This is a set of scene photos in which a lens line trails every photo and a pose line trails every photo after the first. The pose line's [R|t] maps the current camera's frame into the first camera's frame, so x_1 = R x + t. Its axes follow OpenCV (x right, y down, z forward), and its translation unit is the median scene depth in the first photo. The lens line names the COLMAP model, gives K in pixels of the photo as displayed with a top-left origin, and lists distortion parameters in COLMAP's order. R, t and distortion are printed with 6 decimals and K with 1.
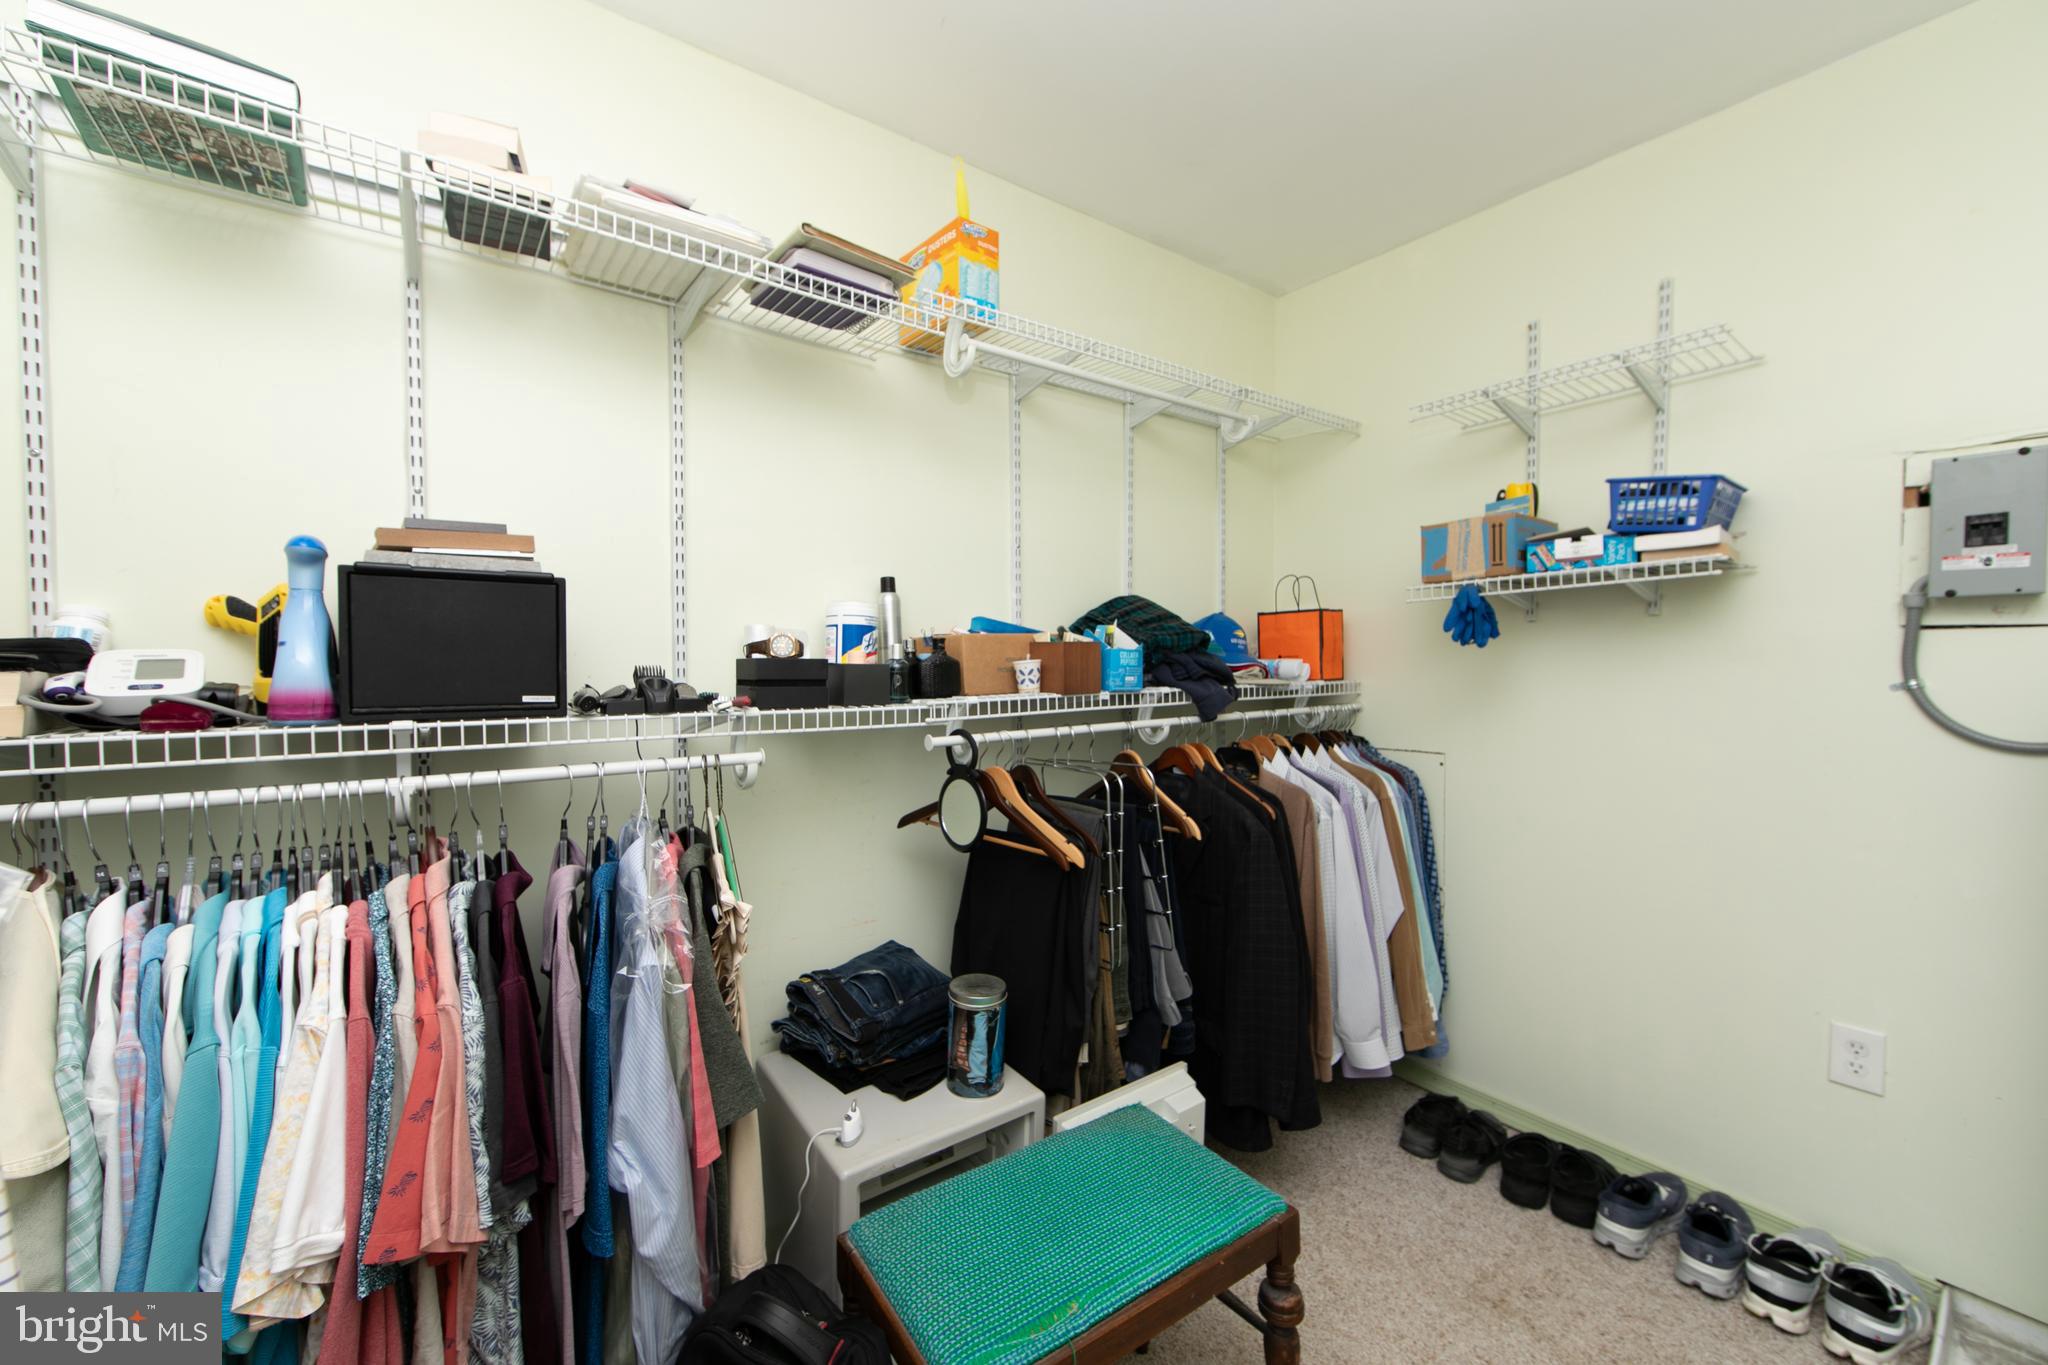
lens RADIAL K [[798.9, 0, 1022.3], [0, 798.9, 685.6], [0, 0, 1]] dist [-0.000449, -0.000062]
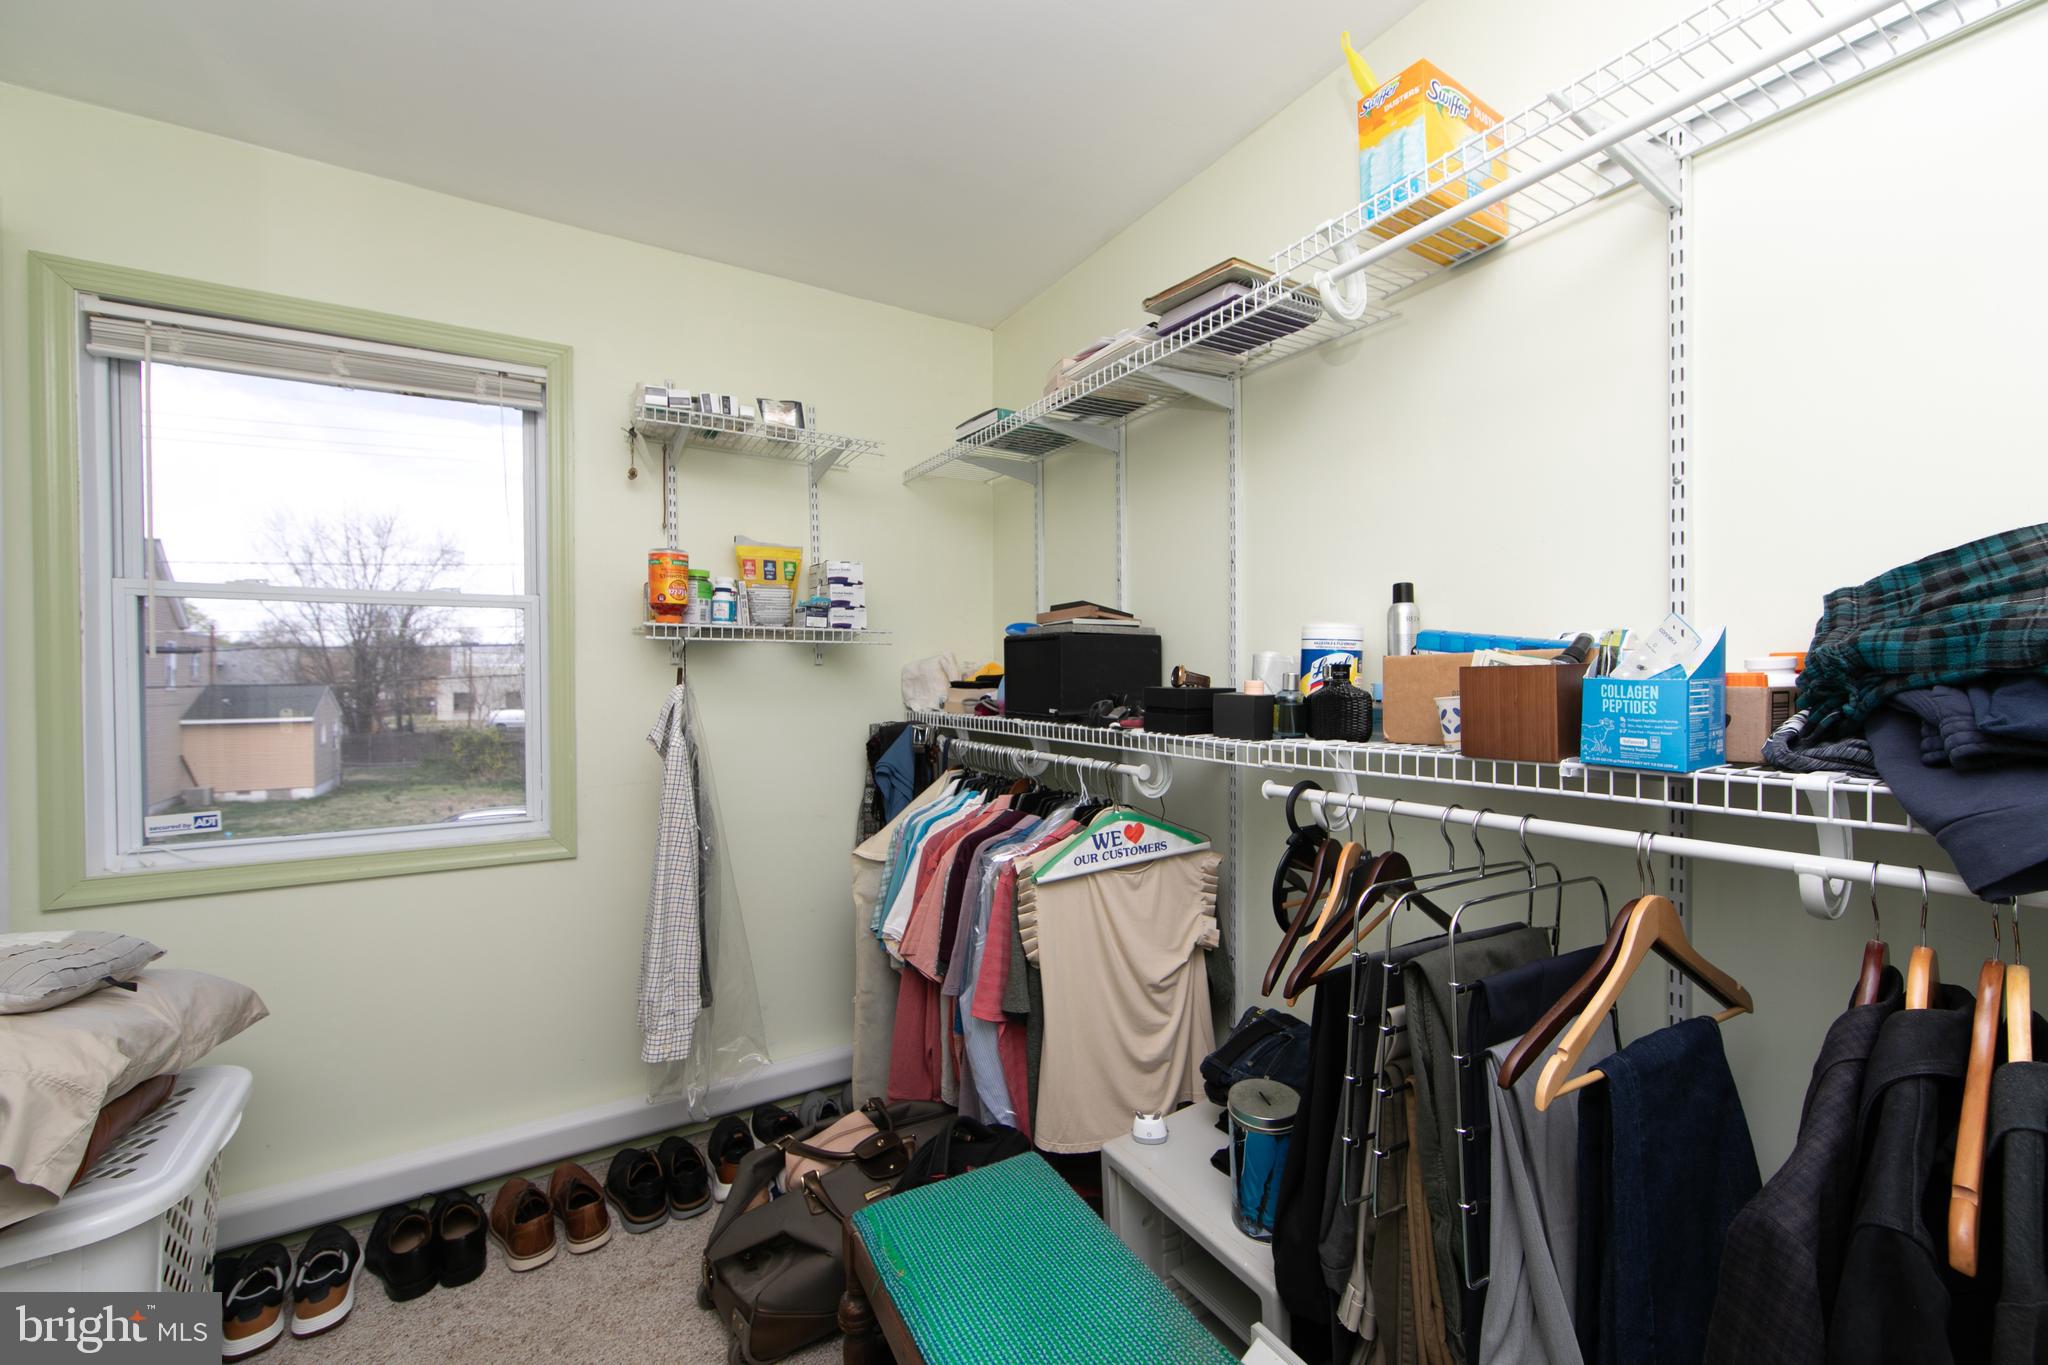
lens RADIAL K [[798.9, 0, 1022.3], [0, 798.9, 685.6], [0, 0, 1]] dist [-0.000449, -0.000062]
pose [[-0.074647, 0.016606, -0.997072, 0.651171], [-0.027633, 0.999443, 0.018714, -0.041298], [0.996827, 0.028949, -0.074146, 0.702042]]
